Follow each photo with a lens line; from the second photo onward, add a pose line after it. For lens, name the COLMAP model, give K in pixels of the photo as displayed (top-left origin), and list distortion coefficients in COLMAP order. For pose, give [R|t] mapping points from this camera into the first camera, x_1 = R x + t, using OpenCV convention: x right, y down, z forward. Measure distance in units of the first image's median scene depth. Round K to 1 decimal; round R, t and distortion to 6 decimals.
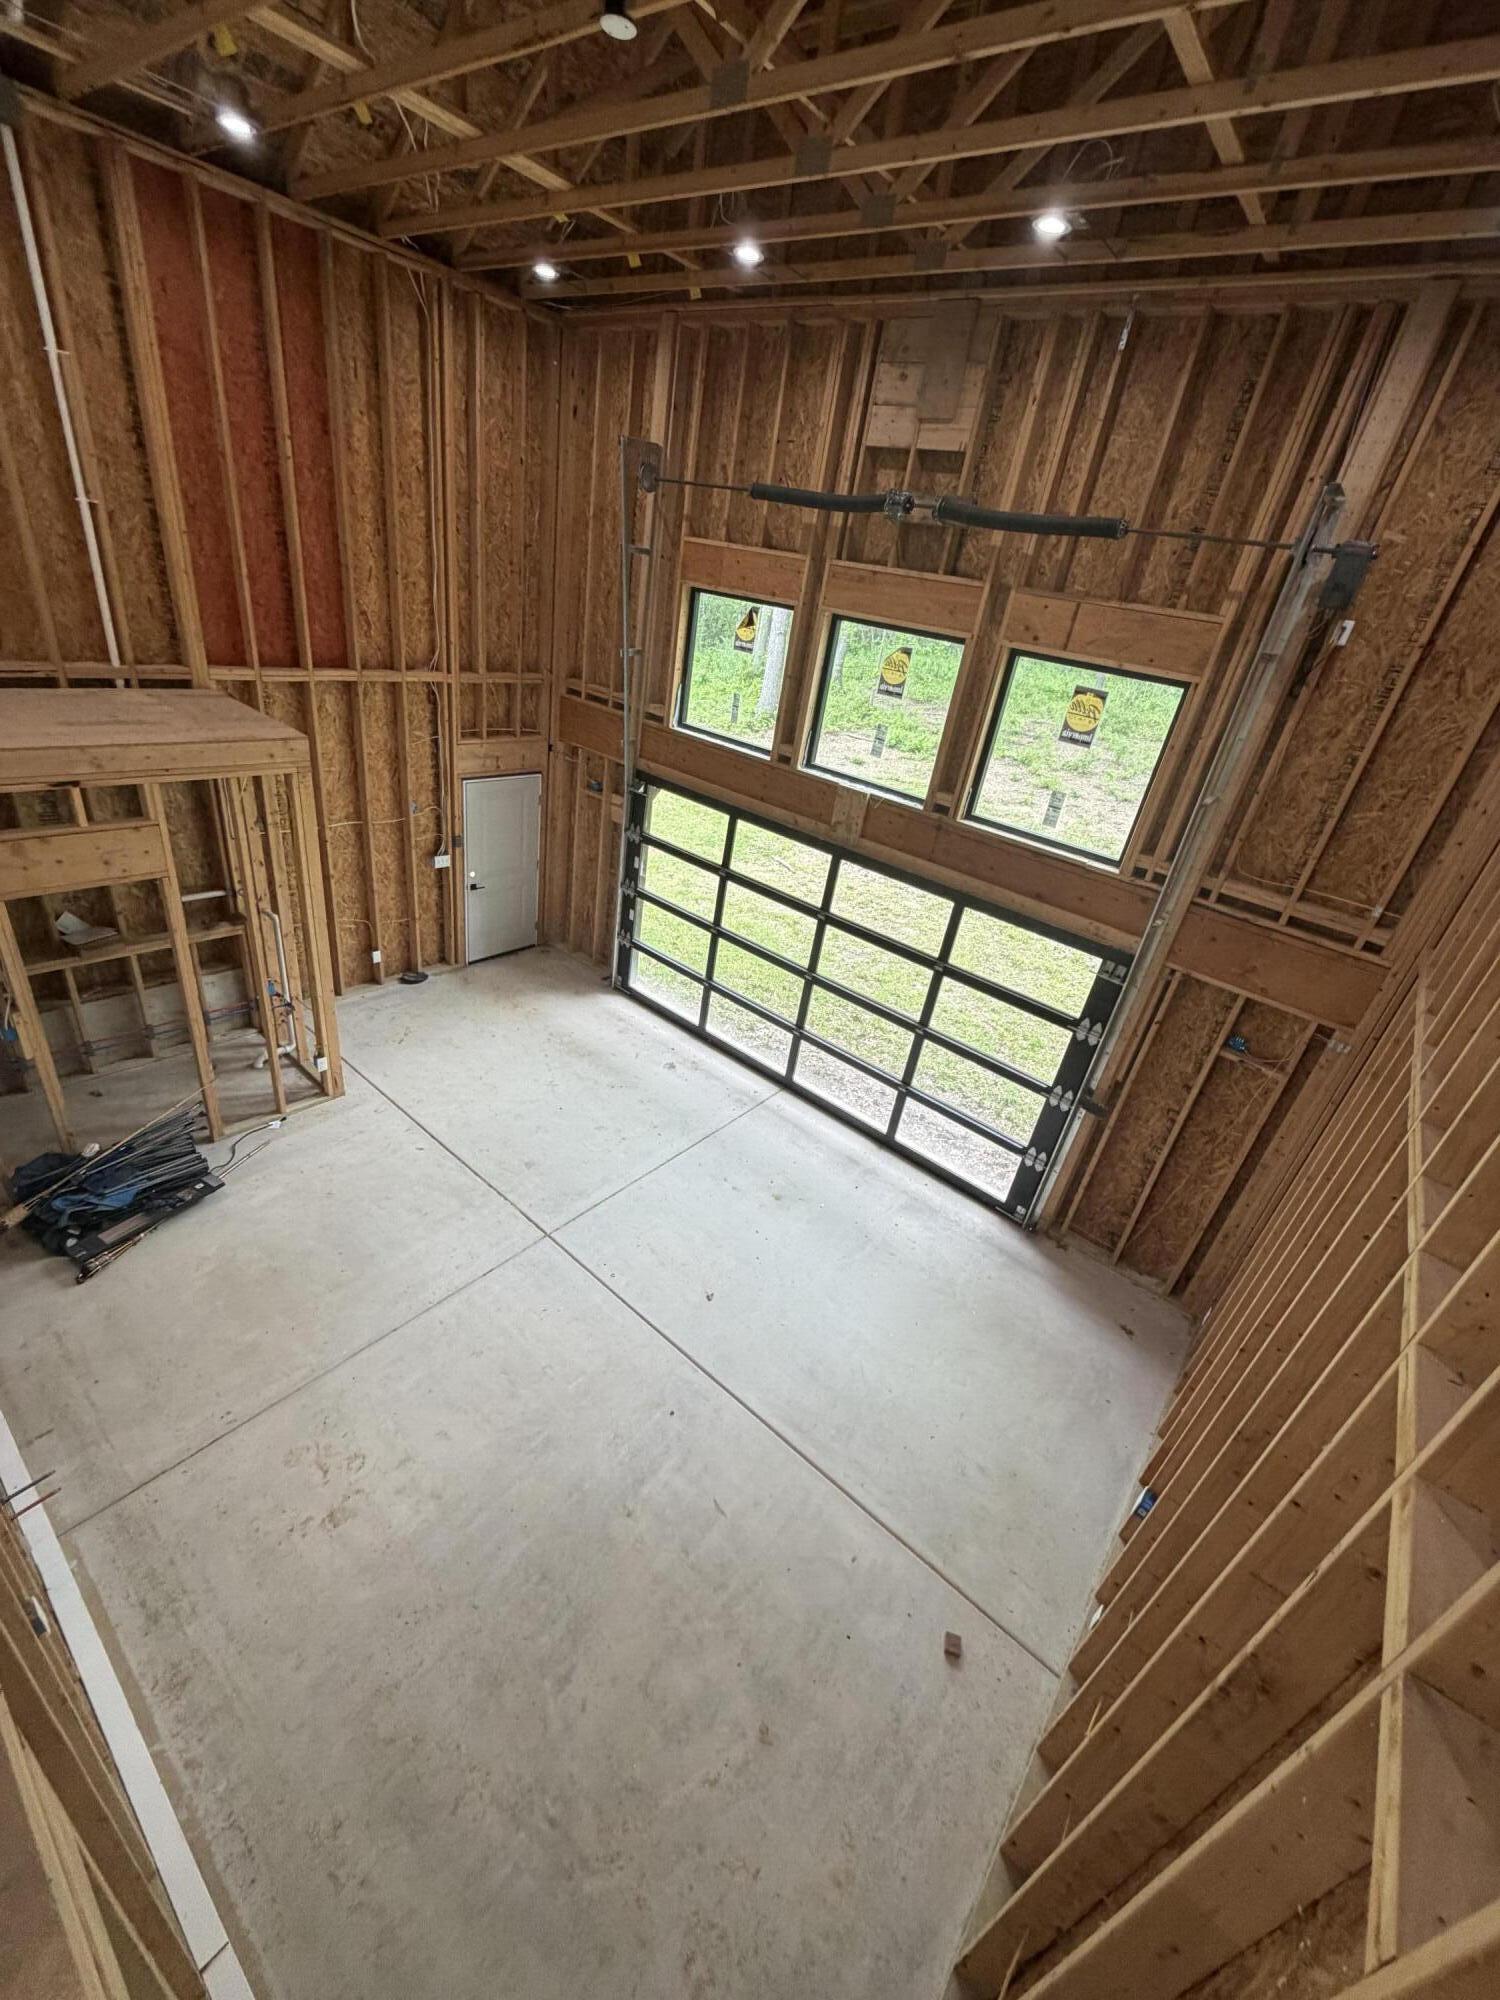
lens RADIAL K [[799.1, 0, 751.6], [0, 799.1, 997.6], [0, 0, 1]] dist [-0.000013, 0.000010]
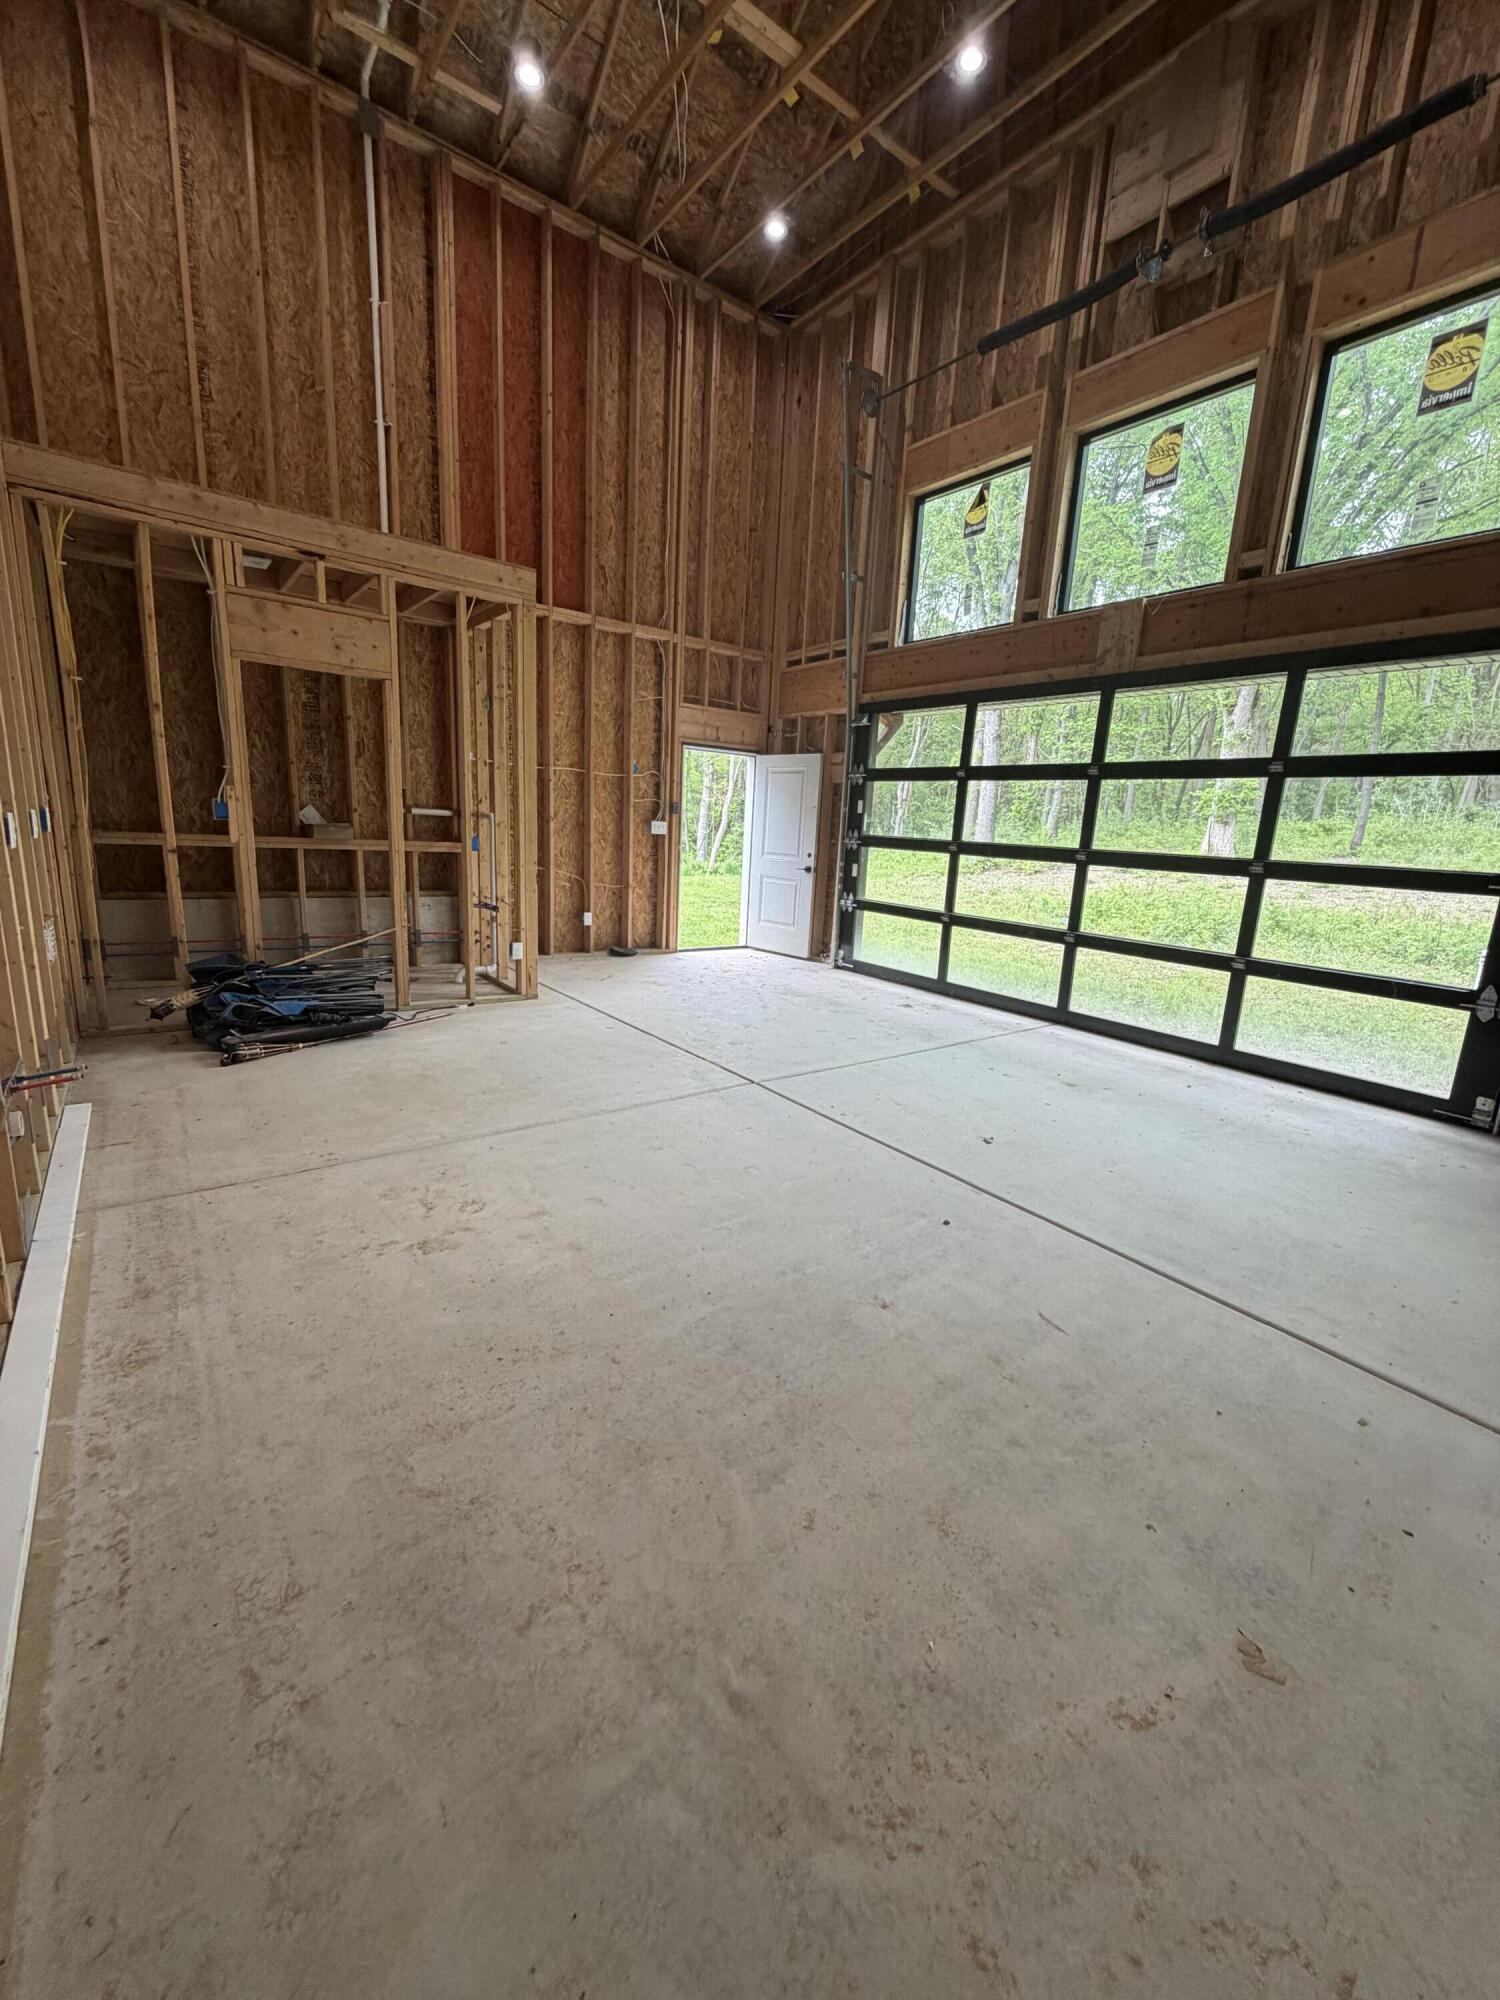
lens RADIAL K [[799.1, 0, 751.6], [0, 799.1, 997.6], [0, 0, 1]] dist [-0.000013, 0.000010]
pose [[0.966635, -0.049771, -0.251278, -0.058009], [-0.026820, 0.955887, -0.292507, 0.383720], [0.254752, 0.289486, 0.922659, 0.247921]]
